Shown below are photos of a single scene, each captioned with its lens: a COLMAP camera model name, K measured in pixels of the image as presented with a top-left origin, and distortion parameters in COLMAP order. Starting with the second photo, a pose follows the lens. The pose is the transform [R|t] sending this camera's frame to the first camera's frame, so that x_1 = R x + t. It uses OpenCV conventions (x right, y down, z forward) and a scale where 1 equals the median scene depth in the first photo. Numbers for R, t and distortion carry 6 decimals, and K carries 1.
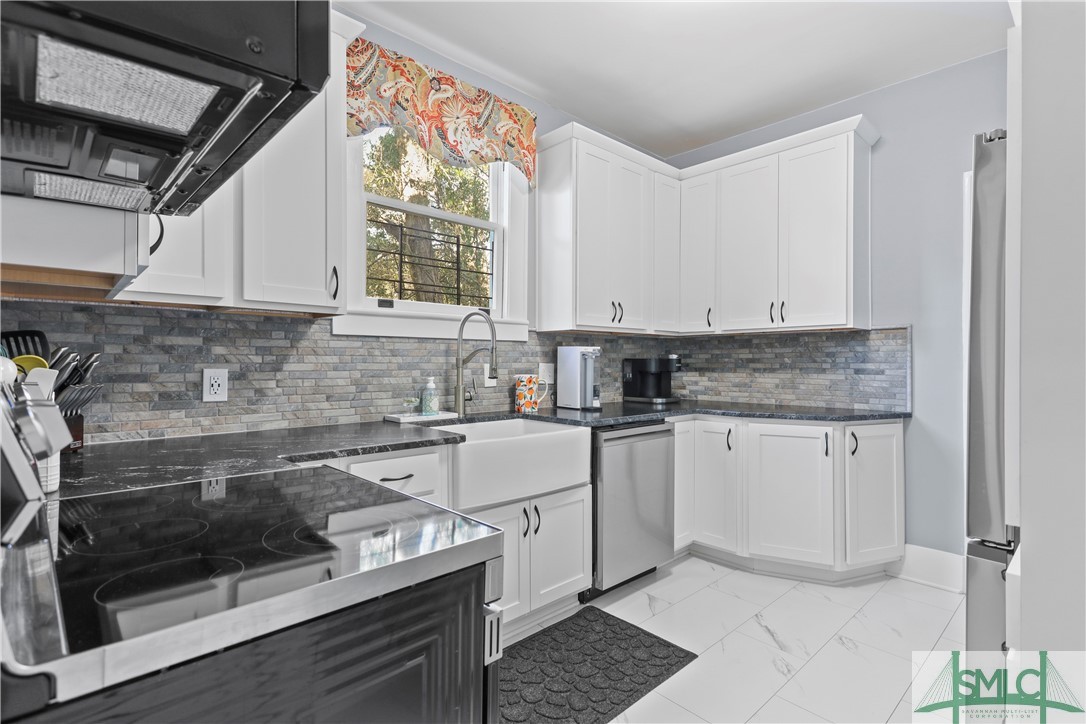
lens RADIAL K [[530.1, 0, 541.8], [0, 530.1, 364.4], [0, 0, 1]] dist [0.022917, 0.000134]
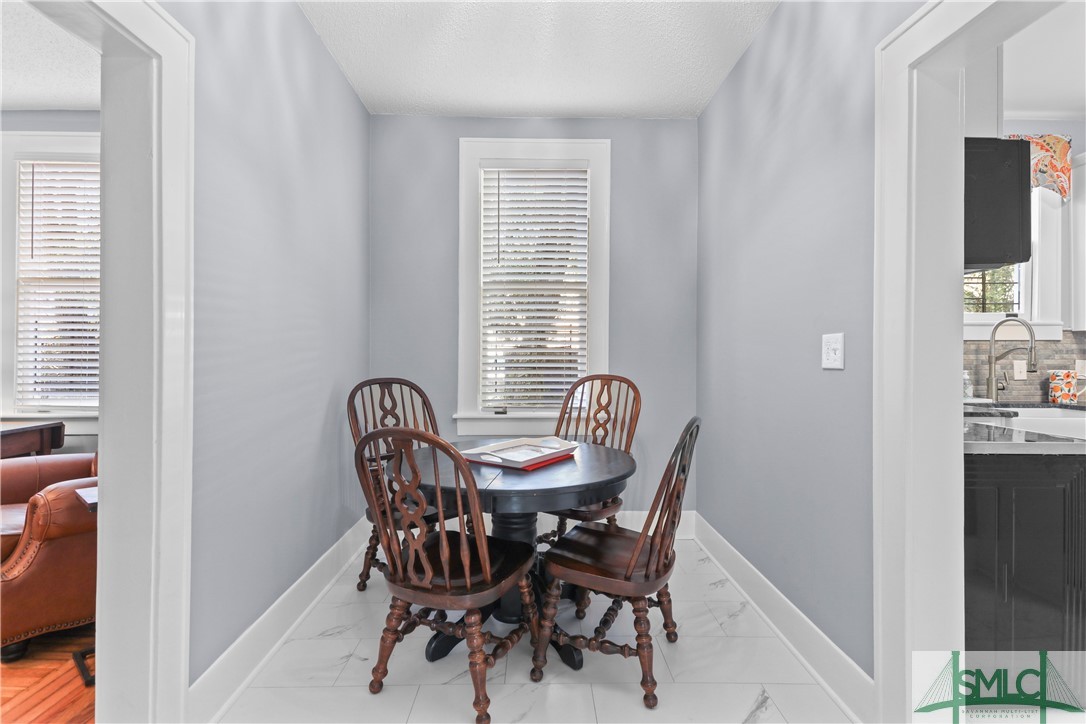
lens RADIAL K [[510.1, 0, 539.1], [0, 510.1, 358.8], [0, 0, 1]] dist [-0.012509, -0.000673]
pose [[0.727810, -0.002881, -0.685773, -0.113870], [-0.005905, 0.999928, -0.010468, 0.014243], [0.685753, 0.011668, 0.727740, -0.575951]]
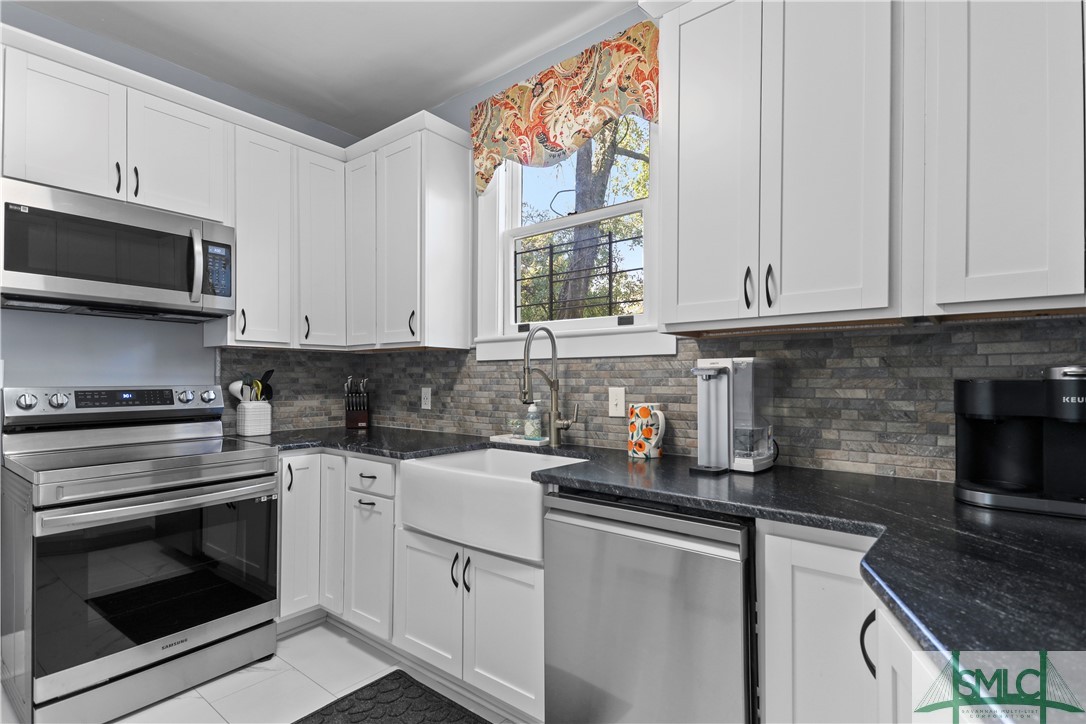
lens RADIAL K [[530.1, 0, 527.2], [0, 530.1, 378.1], [0, 0, 1]] dist [0.022917, 0.000134]
pose [[0.115852, -0.004084, -0.993258, 0.693258], [-0.007017, 0.999963, -0.004930, -0.010269], [0.993242, 0.007541, 0.115819, 0.829482]]
